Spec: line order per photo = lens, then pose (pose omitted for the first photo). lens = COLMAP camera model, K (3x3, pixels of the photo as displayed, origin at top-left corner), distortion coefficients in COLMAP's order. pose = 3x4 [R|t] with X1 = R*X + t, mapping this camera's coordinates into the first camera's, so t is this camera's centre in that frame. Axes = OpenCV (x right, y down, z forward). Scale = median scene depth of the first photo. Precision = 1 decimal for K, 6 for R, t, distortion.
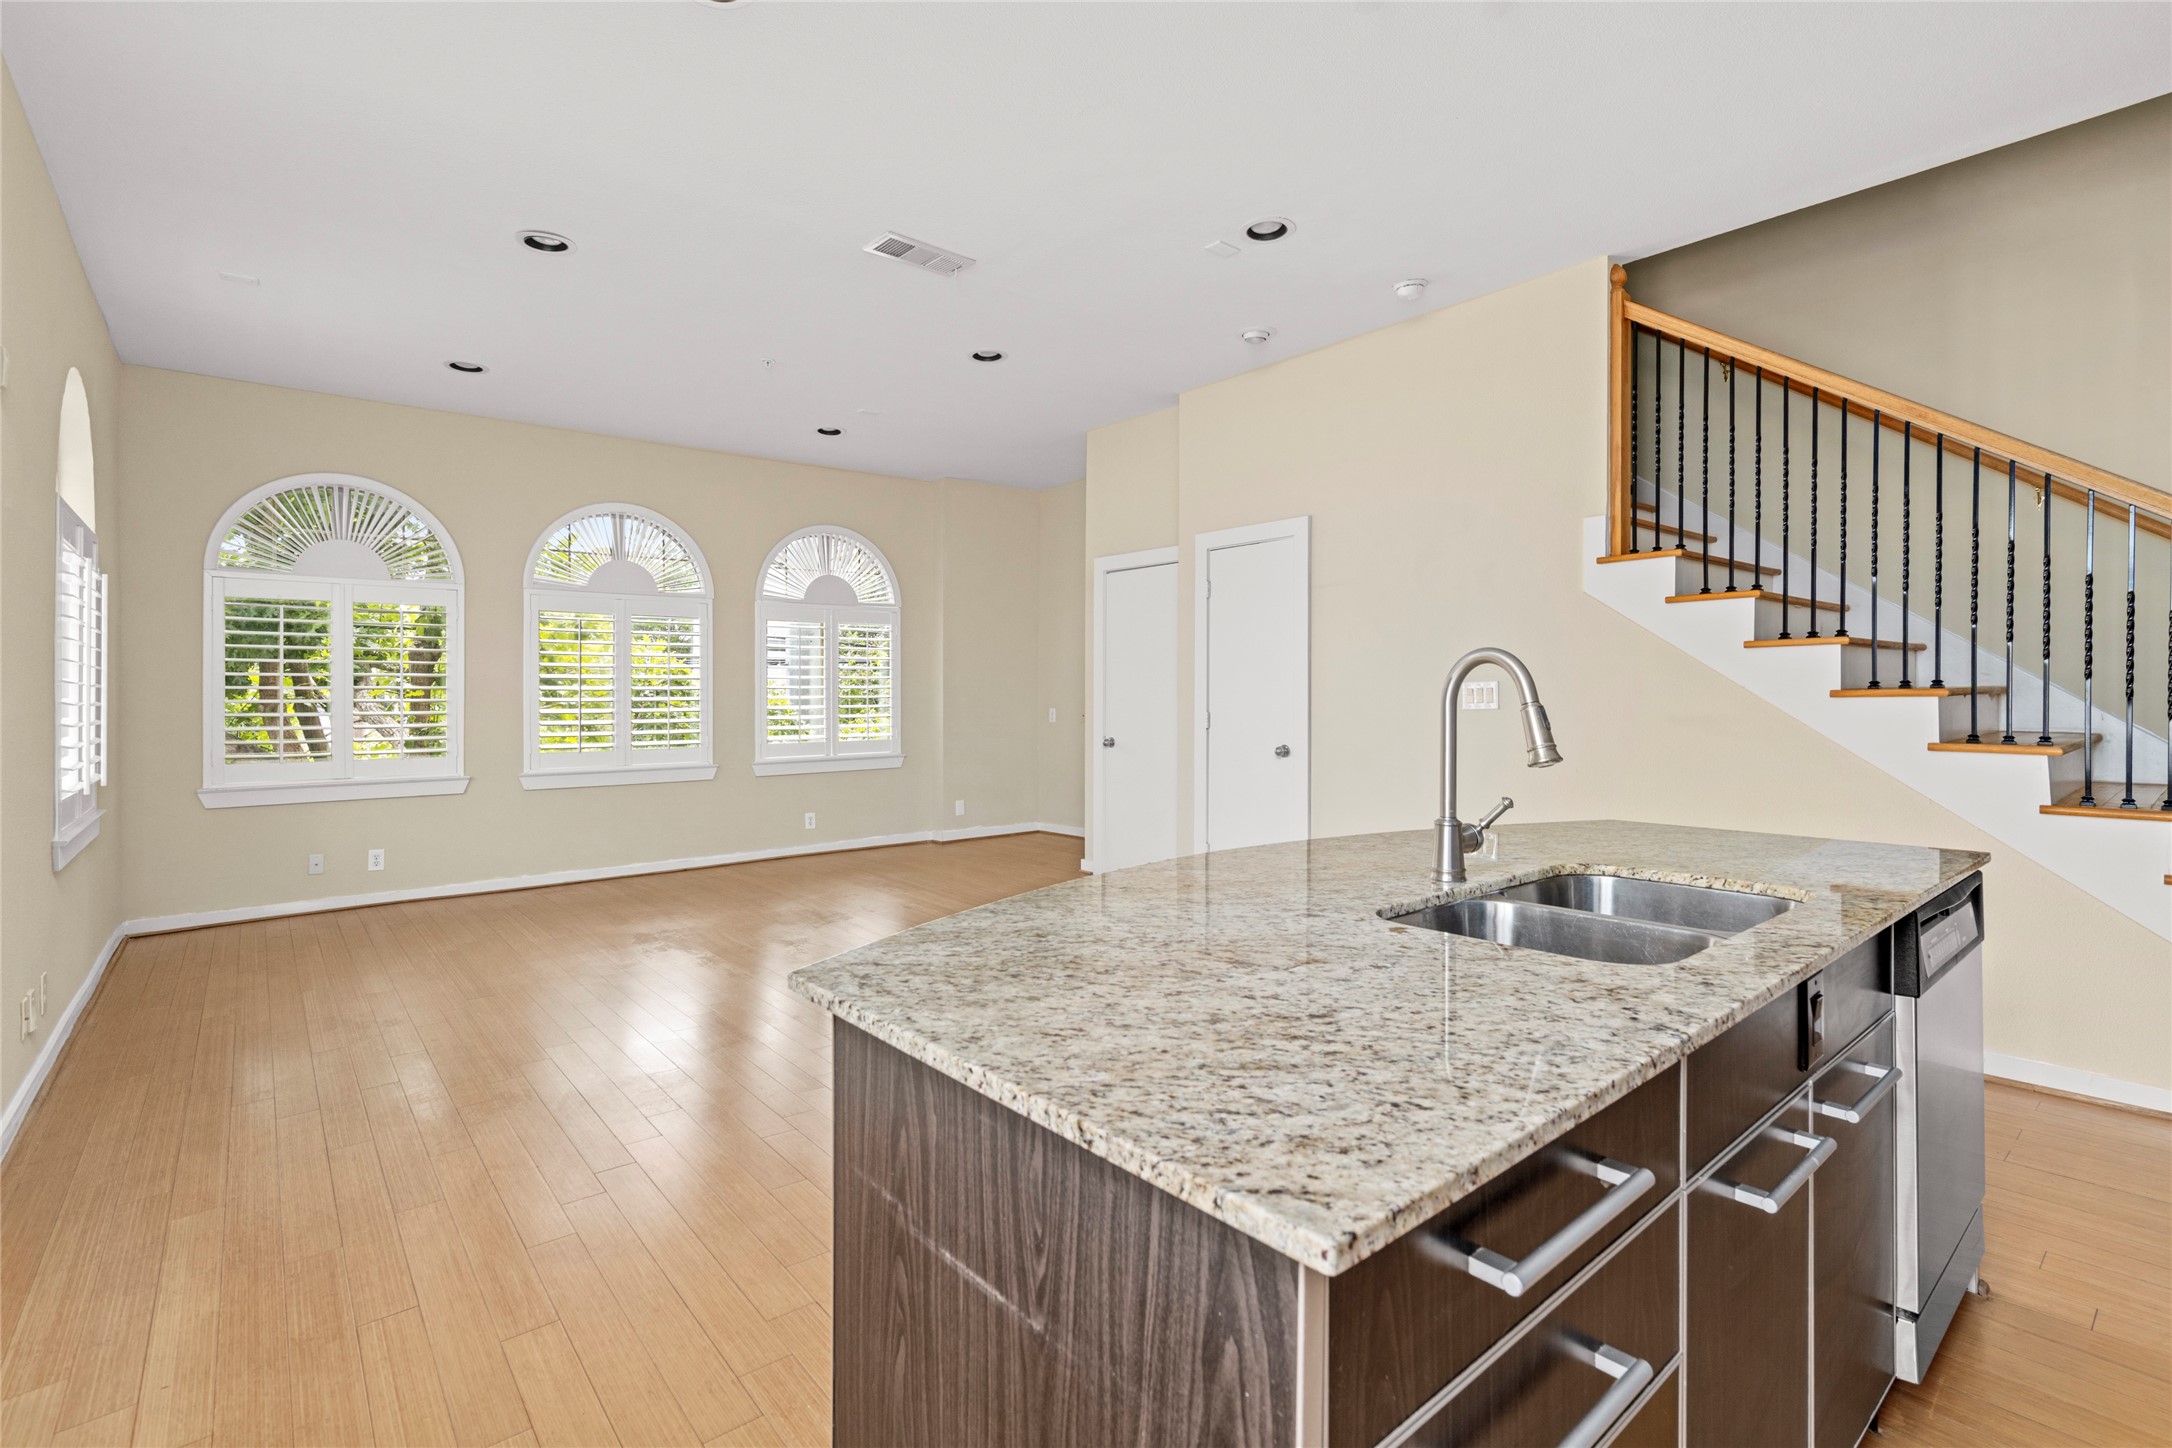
lens RADIAL K [[1005.9, 0, 1092.0], [0, 1005.9, 707.4], [0, 0, 1]] dist [-0.008699, 0.004425]
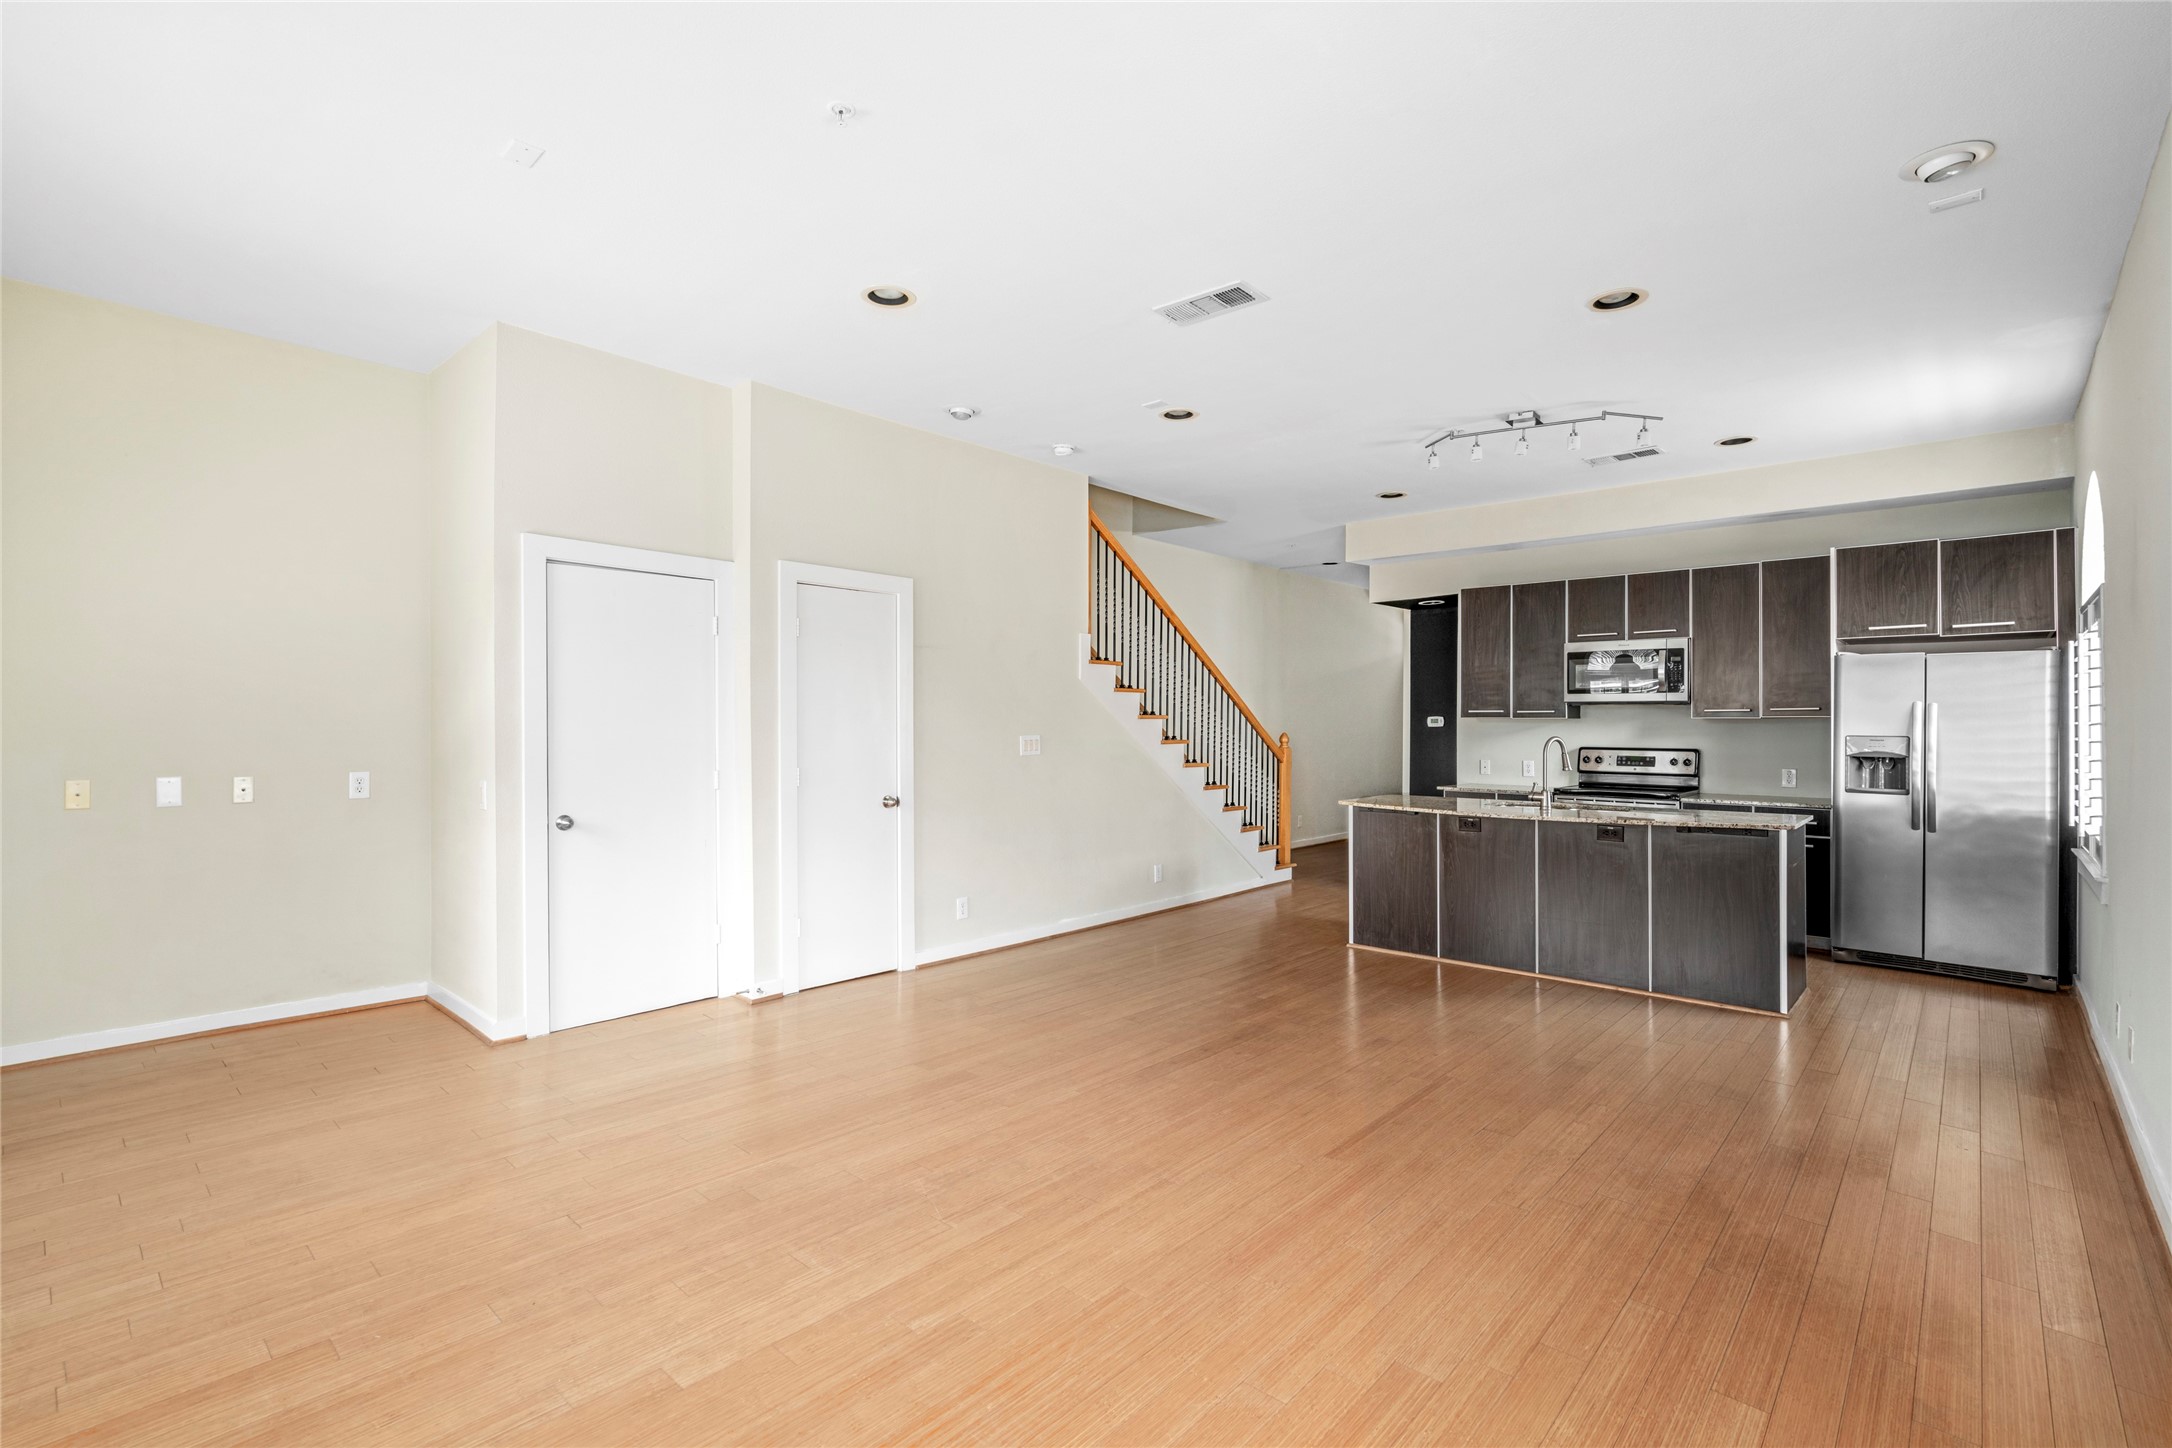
lens RADIAL K [[1005.9, 0, 1082.9], [0, 1005.9, 723.0], [0, 0, 1]] dist [-0.008699, 0.004425]
pose [[-0.127437, 0.001019, 0.991846, -0.669597], [0.000524, 0.999999, -0.000960, -0.028808], [-0.991847, 0.000398, -0.127437, 0.751499]]
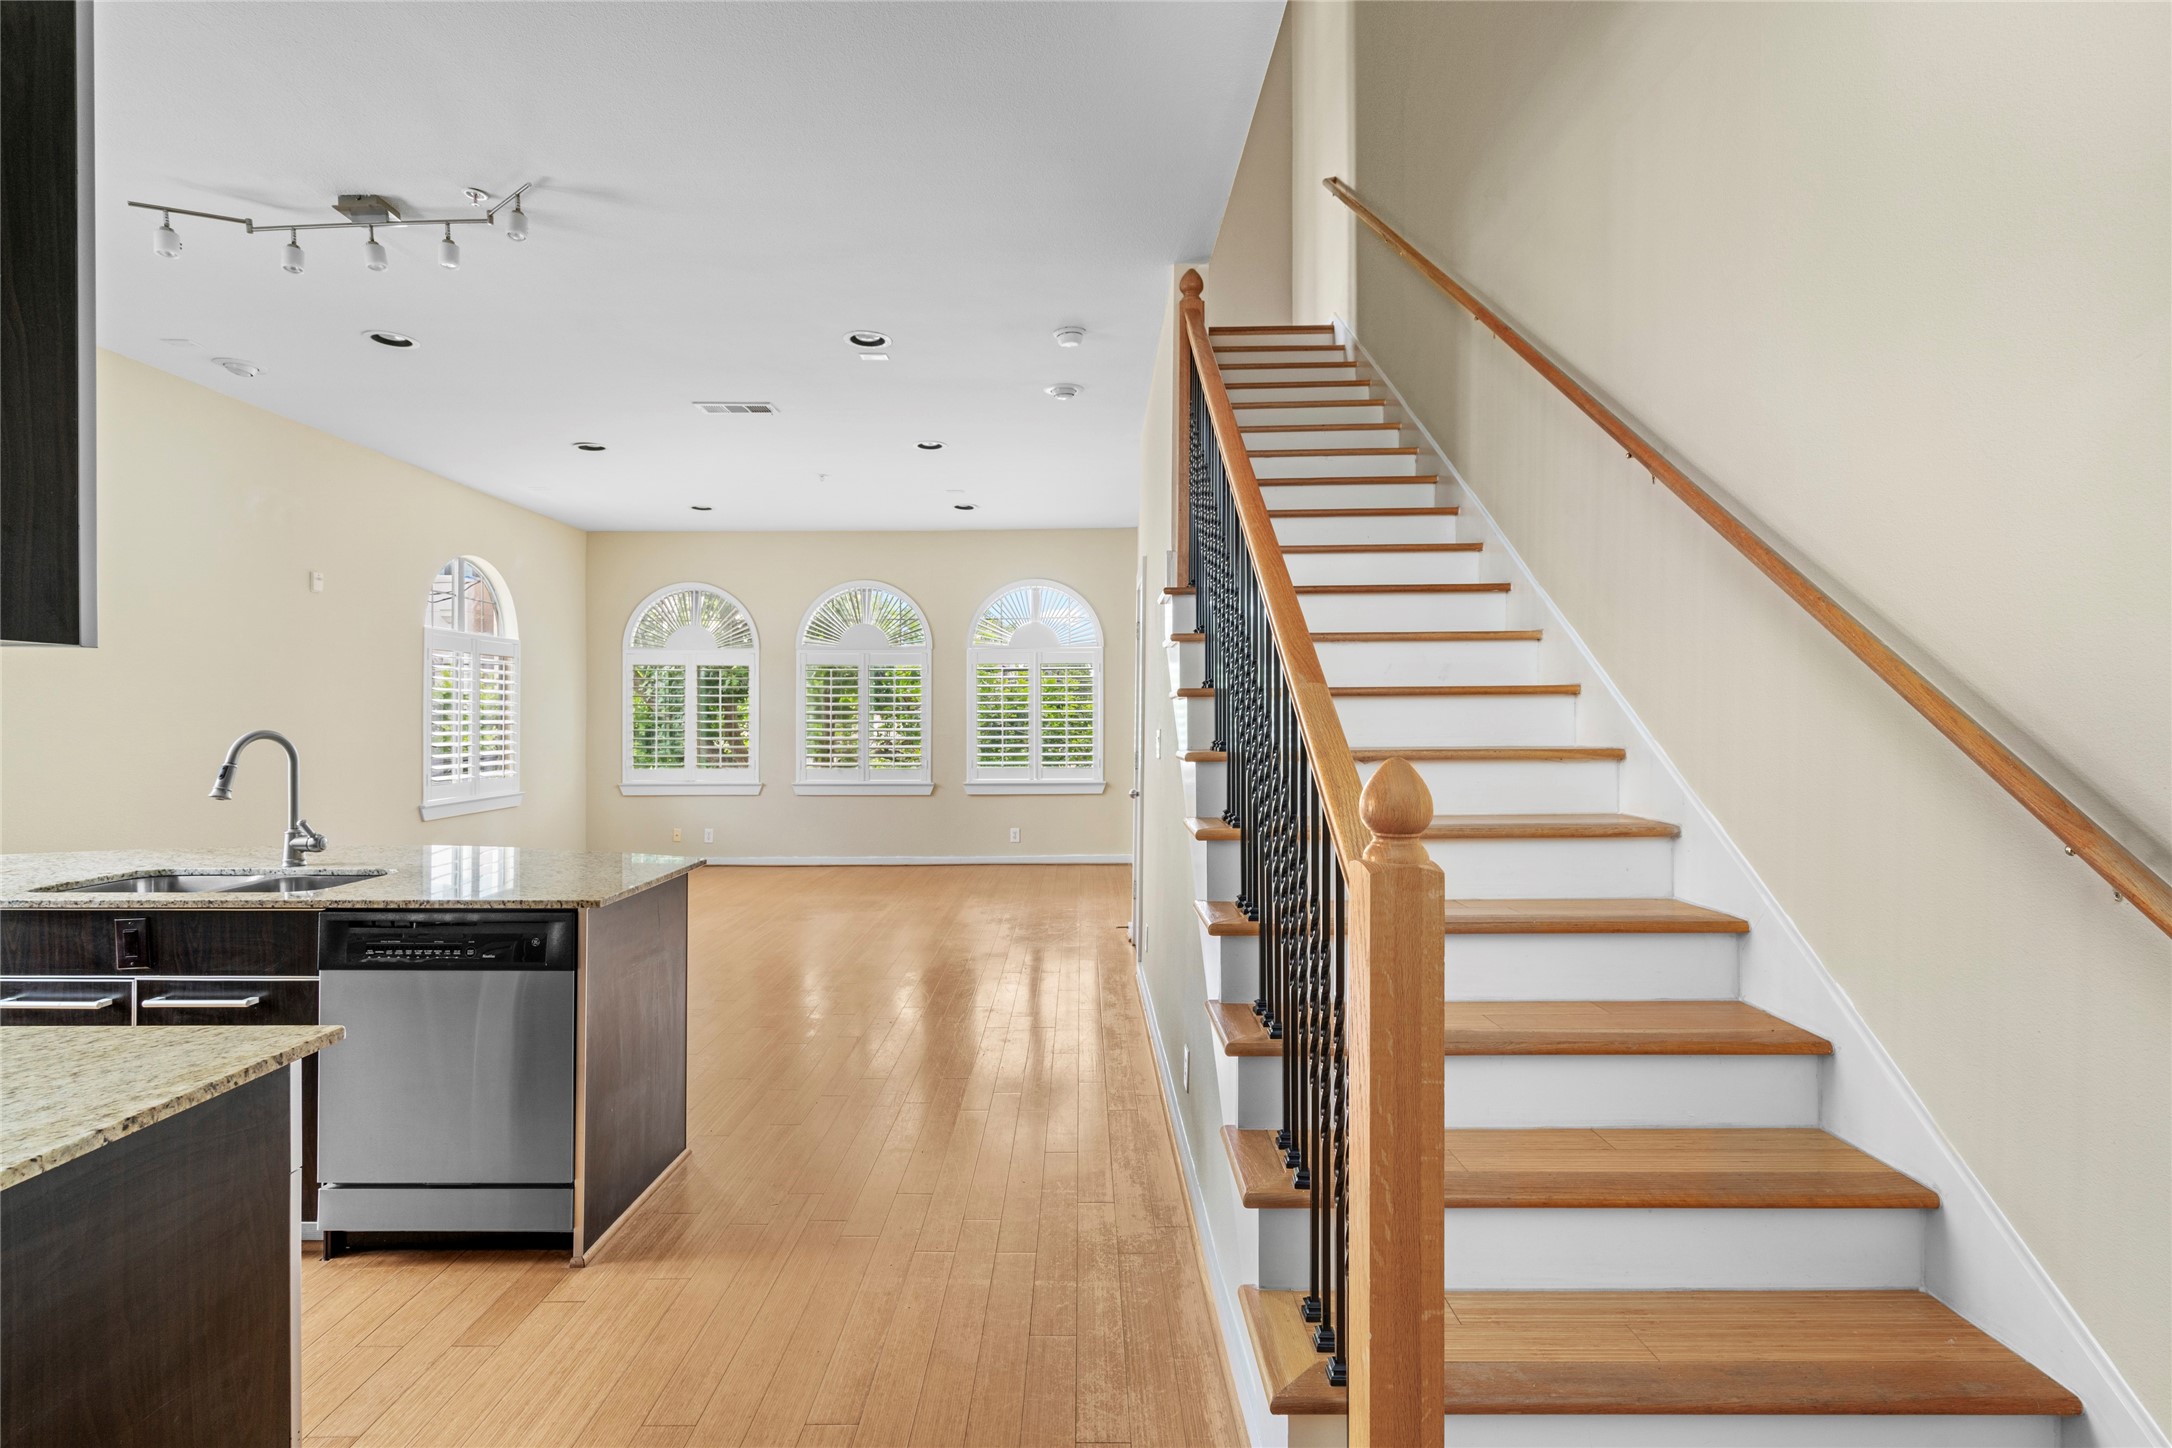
lens RADIAL K [[1034.9, 0, 1058.8], [0, 1034.9, 719.2], [0, 0, 1]] dist [0.005280, 0.000287]
pose [[0.750213, 0.004021, -0.661184, 0.639141], [-0.004767, 0.999988, 0.000672, -0.023914], [0.661179, 0.002648, 0.750223, 0.152491]]
